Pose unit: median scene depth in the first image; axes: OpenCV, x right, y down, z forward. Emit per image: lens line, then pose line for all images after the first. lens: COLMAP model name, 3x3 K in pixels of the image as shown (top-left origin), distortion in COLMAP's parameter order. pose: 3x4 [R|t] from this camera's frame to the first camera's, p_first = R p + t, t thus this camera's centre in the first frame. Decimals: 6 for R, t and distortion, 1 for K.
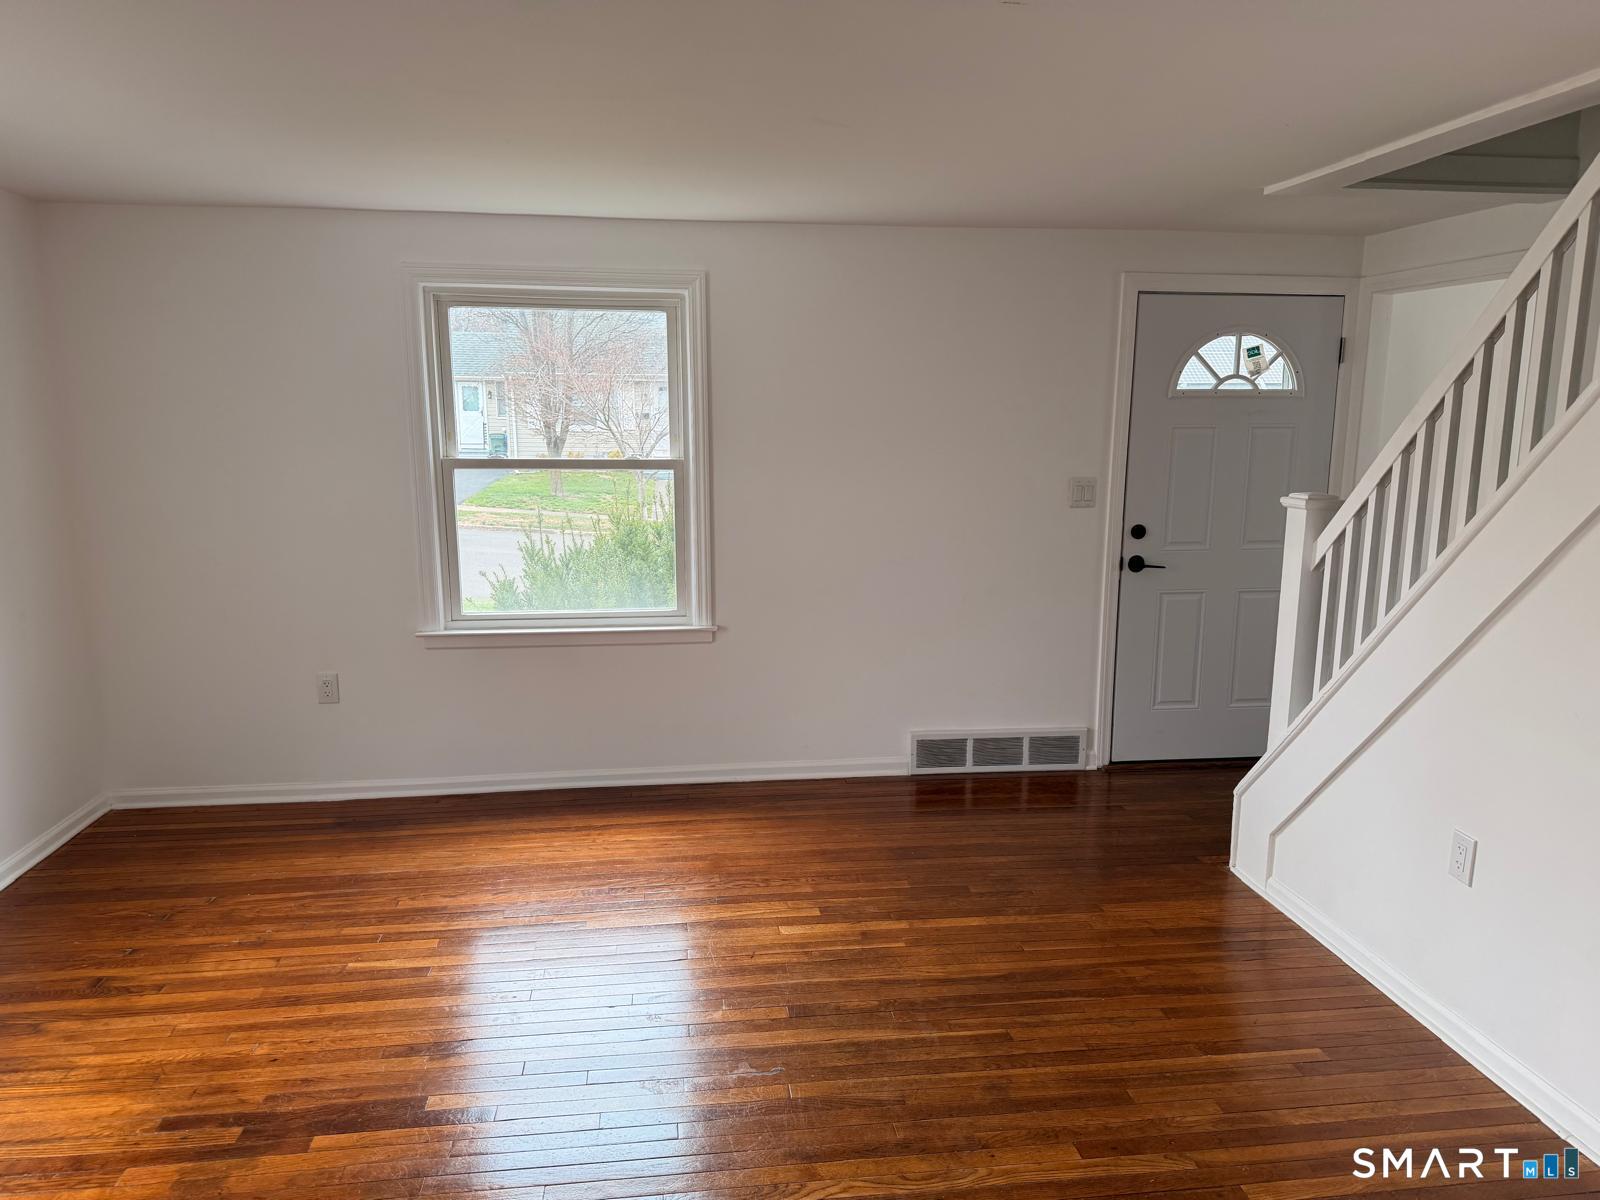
lens RADIAL K [[1126.2, 0, 805.2], [0, 1126.2, 598.2], [0, 0, 1]] dist [0.092354, -0.116600]
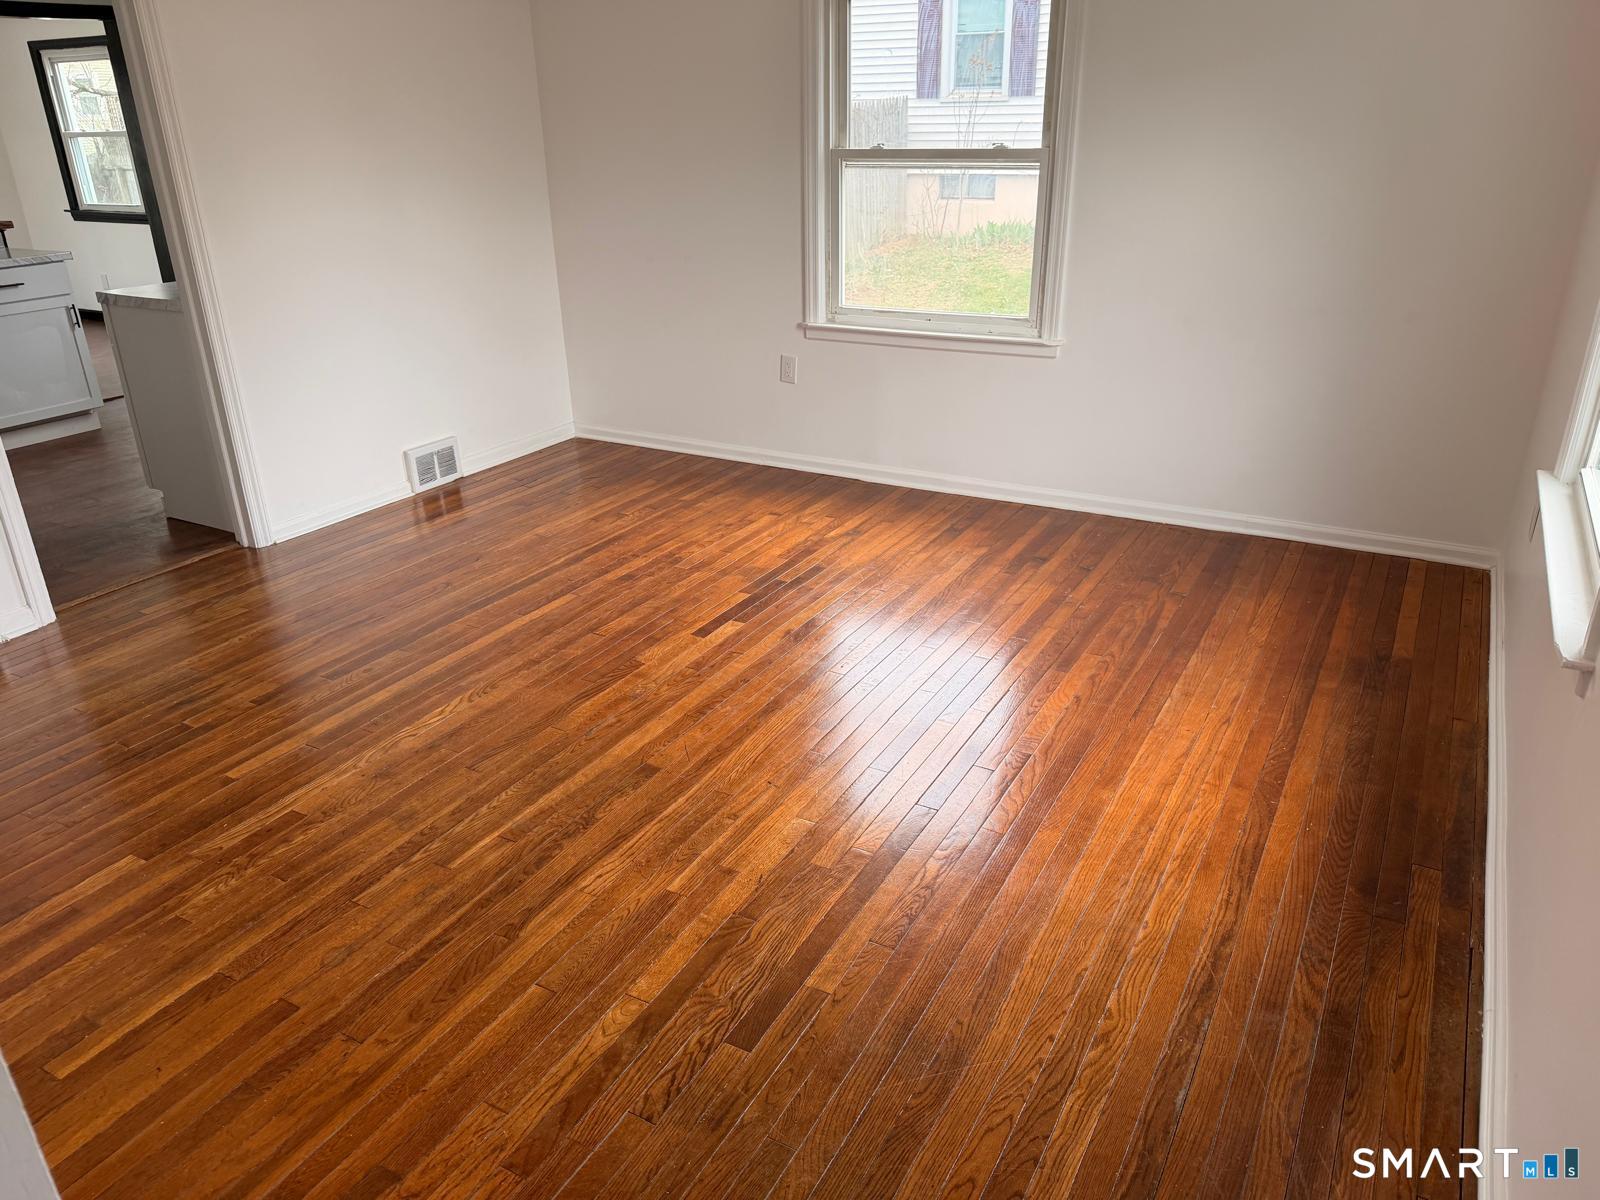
lens RADIAL K [[1126.2, 0, 805.2], [0, 1126.2, 598.2], [0, 0, 1]] dist [0.092354, -0.116600]
pose [[-0.594499, 0.321138, -0.737185, 0.483986], [-0.120540, 0.870835, 0.476568, -0.200979], [0.795010, 0.372179, -0.479000, 1.279108]]
